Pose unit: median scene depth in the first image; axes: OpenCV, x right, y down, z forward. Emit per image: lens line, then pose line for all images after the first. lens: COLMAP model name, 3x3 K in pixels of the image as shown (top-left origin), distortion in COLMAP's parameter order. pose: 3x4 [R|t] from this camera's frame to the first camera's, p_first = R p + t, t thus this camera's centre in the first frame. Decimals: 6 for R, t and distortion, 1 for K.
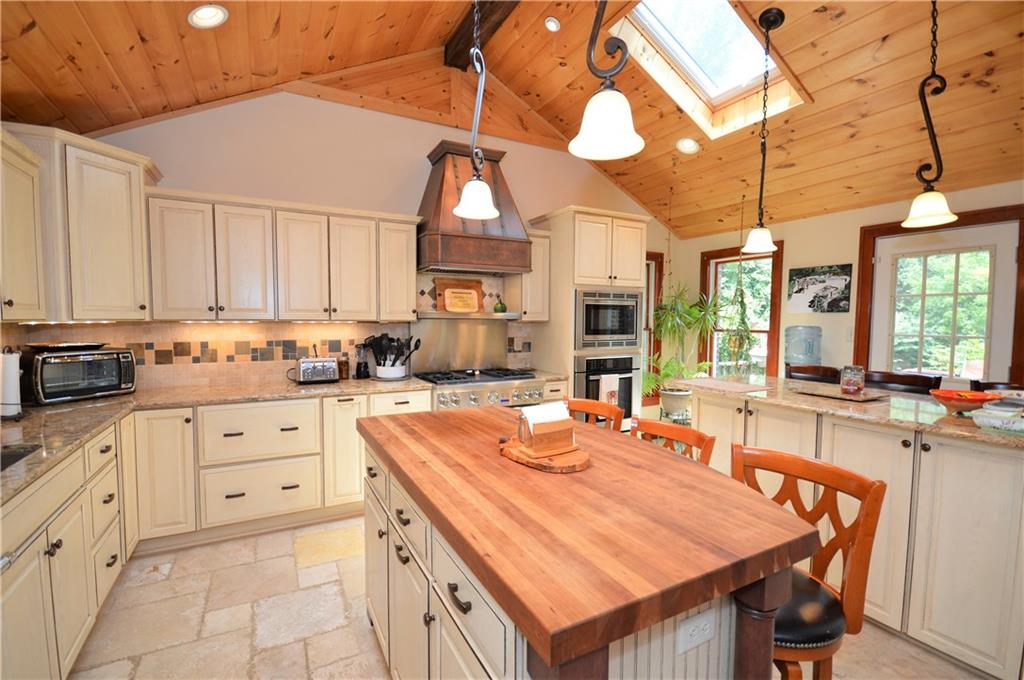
lens RADIAL K [[456.9, 0, 507.2], [0, 456.9, 342.0], [0, 0, 1]] dist [0.013662, 0.000900]
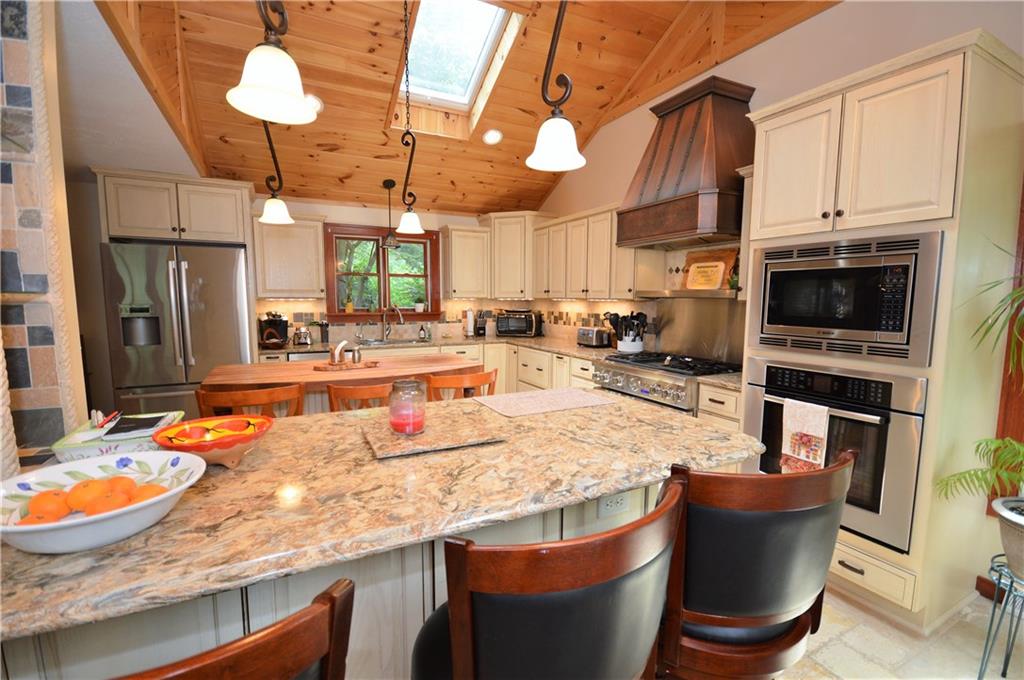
lens RADIAL K [[456.9, 0, 513.0], [0, 456.9, 343.7], [0, 0, 1]] dist [0.013662, 0.000900]
pose [[-0.006085, 0.098194, -0.995149, 0.808269], [-0.056154, 0.993563, 0.098381, -0.031880], [0.998404, 0.056481, -0.000532, 0.701736]]
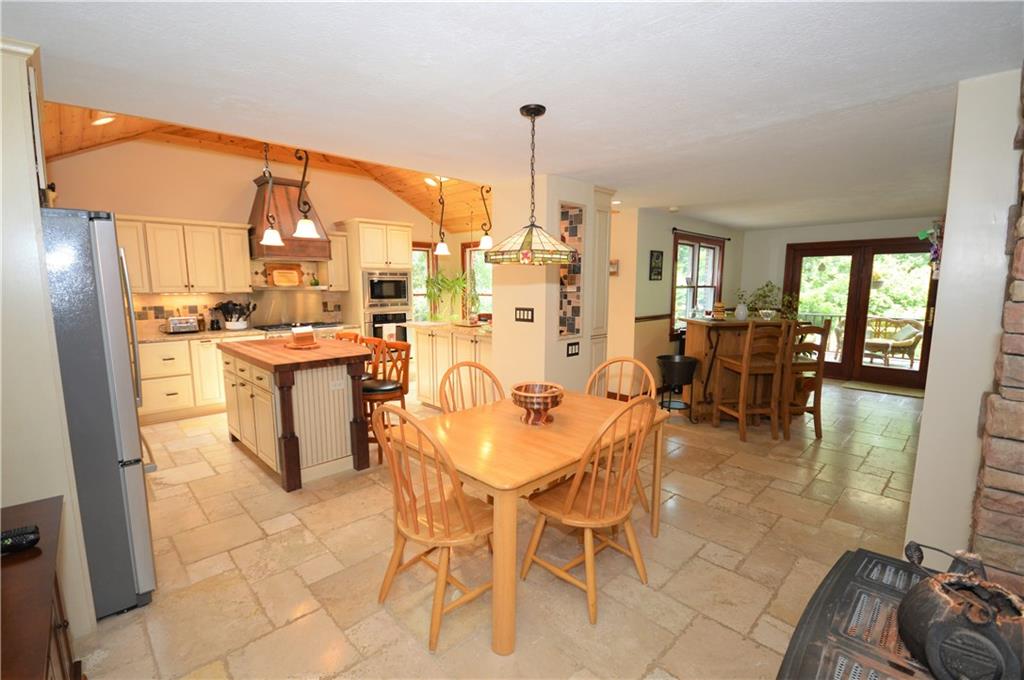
lens RADIAL K [[456.9, 0, 506.0], [0, 456.9, 343.3], [0, 0, 1]] dist [0.013662, 0.000900]
pose [[0.962518, -0.045173, 0.267431, 0.199696], [0.024242, 0.996414, 0.081062, 0.021211], [-0.270134, -0.071540, 0.960161, -0.719625]]
